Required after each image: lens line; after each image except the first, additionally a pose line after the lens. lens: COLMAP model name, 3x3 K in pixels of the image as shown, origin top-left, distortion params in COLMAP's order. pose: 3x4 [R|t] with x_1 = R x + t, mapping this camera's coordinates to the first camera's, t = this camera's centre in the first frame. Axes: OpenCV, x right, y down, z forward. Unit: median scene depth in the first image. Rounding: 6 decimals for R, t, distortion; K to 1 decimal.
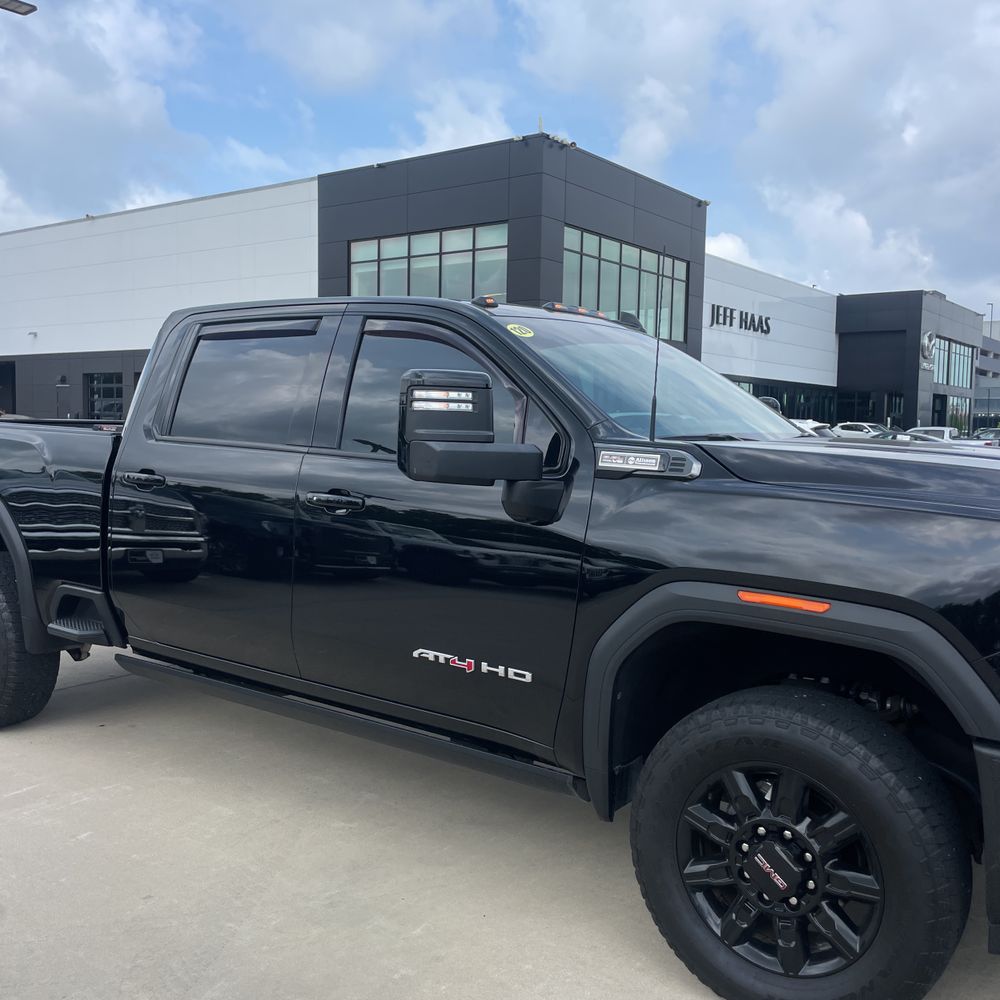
lens RADIAL K [[992.4, 0, 515.3], [0, 992.4, 499.5], [0, 0, 1]] dist [0.055178, -0.088743]
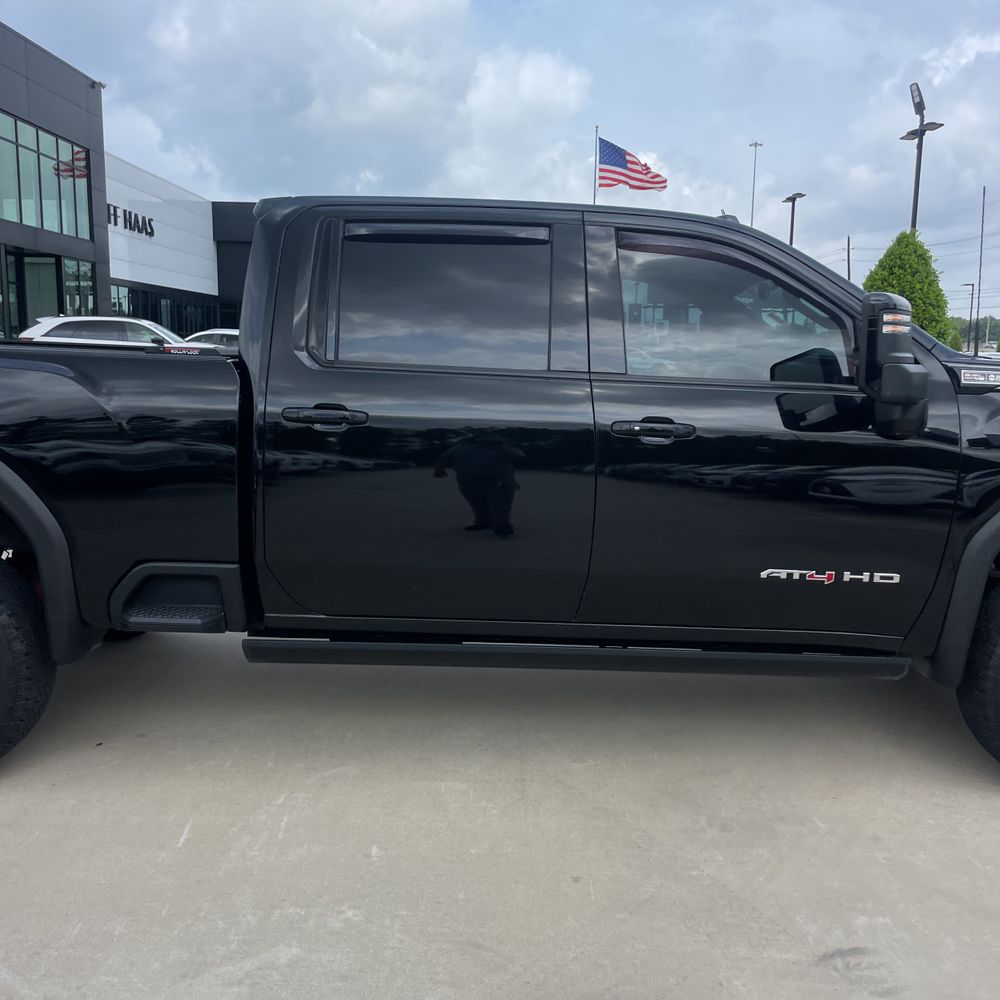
lens RADIAL K [[1008.1, 0, 448.7], [0, 1008.1, 523.9], [0, 0, 1]] dist [0.059133, -0.032735]
pose [[0.812495, -0.107403, 0.572990, -0.784232], [0.043305, 0.991286, 0.124404, -0.033074], [-0.581358, -0.076265, 0.810066, 0.286086]]
